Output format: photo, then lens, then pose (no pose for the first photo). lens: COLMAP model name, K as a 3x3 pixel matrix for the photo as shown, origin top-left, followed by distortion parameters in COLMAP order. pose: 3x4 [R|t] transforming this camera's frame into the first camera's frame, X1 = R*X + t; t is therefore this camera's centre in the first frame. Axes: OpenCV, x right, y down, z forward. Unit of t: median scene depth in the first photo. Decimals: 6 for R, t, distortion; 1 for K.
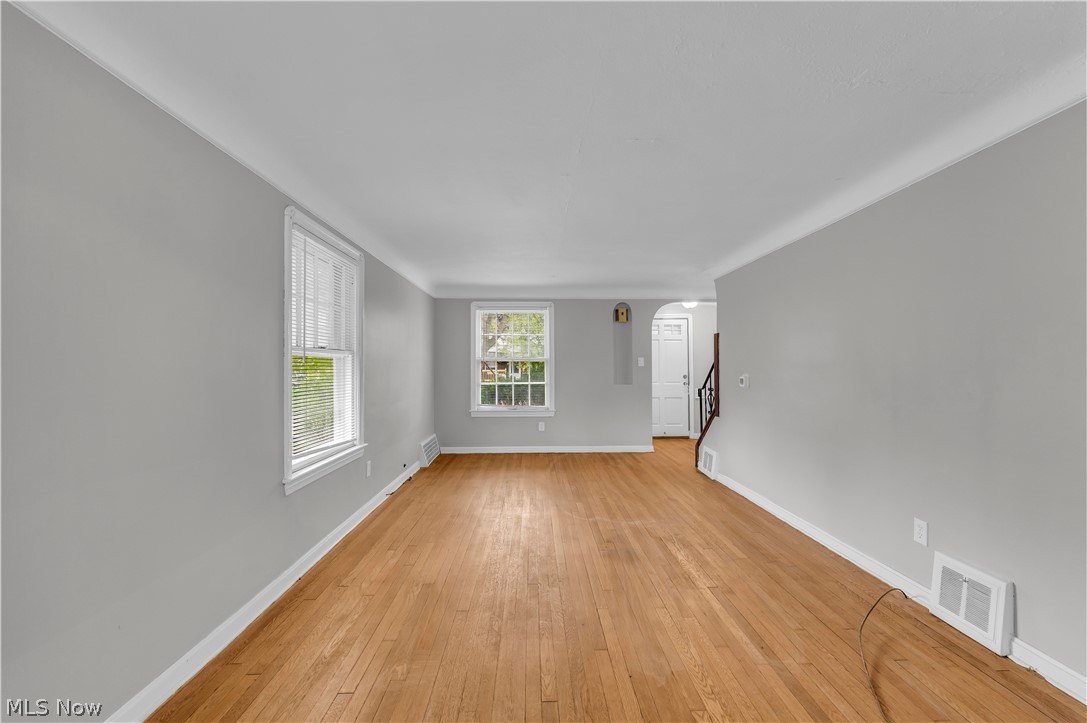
lens RADIAL K [[446.6, 0, 543.5], [0, 446.6, 361.5], [0, 0, 1]] dist [-0.000219, -0.000043]
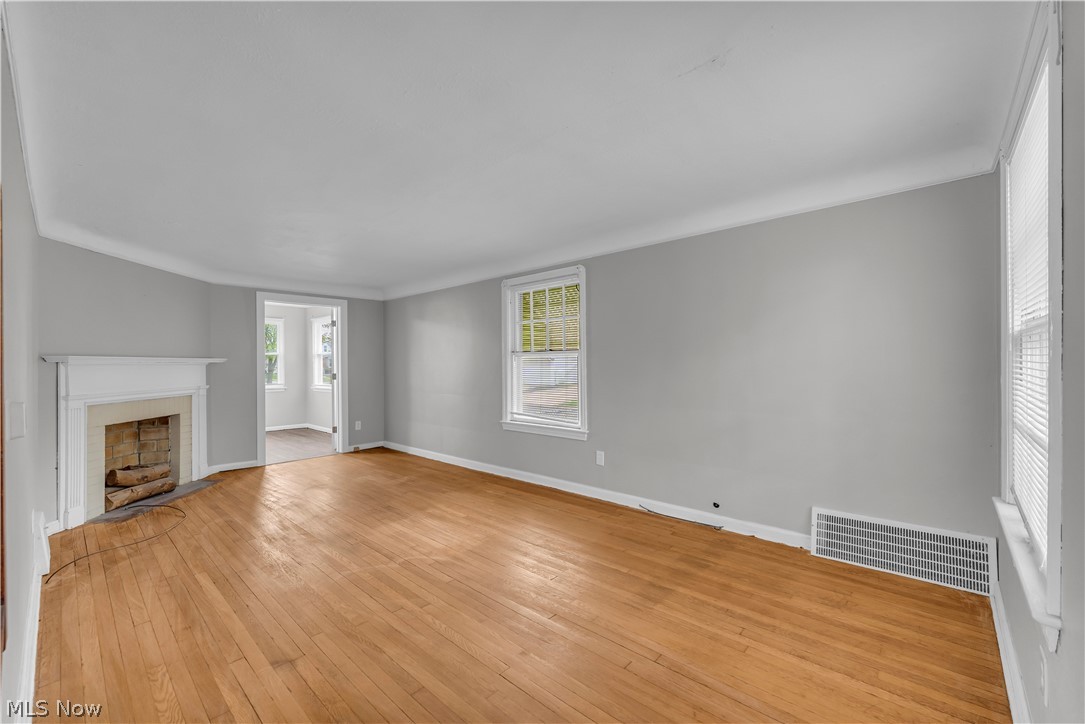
lens RADIAL K [[449.1, 0, 538.9], [0, 449.1, 366.3], [0, 0, 1]] dist [-0.003175, -0.000625]
pose [[-0.704030, 0.013079, -0.710050, 0.878346], [0.022393, 0.999742, -0.003787, 0.043186], [0.709817, -0.018566, -0.704142, 3.118631]]
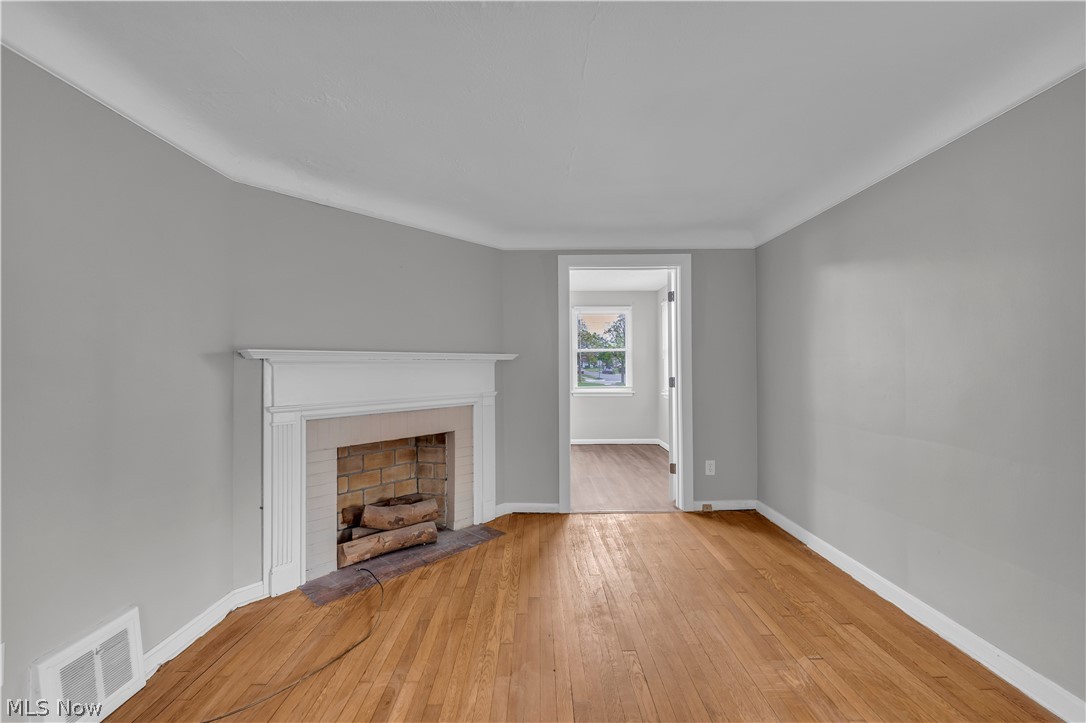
lens RADIAL K [[450.0, 0, 543.0], [0, 450.0, 361.5], [0, 0, 1]] dist [0.000238, -0.000069]
pose [[-0.999869, 0.010406, 0.012388, 0.178174], [0.010092, 0.999631, -0.025204, 0.024875], [-0.012646, -0.025076, -0.999606, 1.816012]]
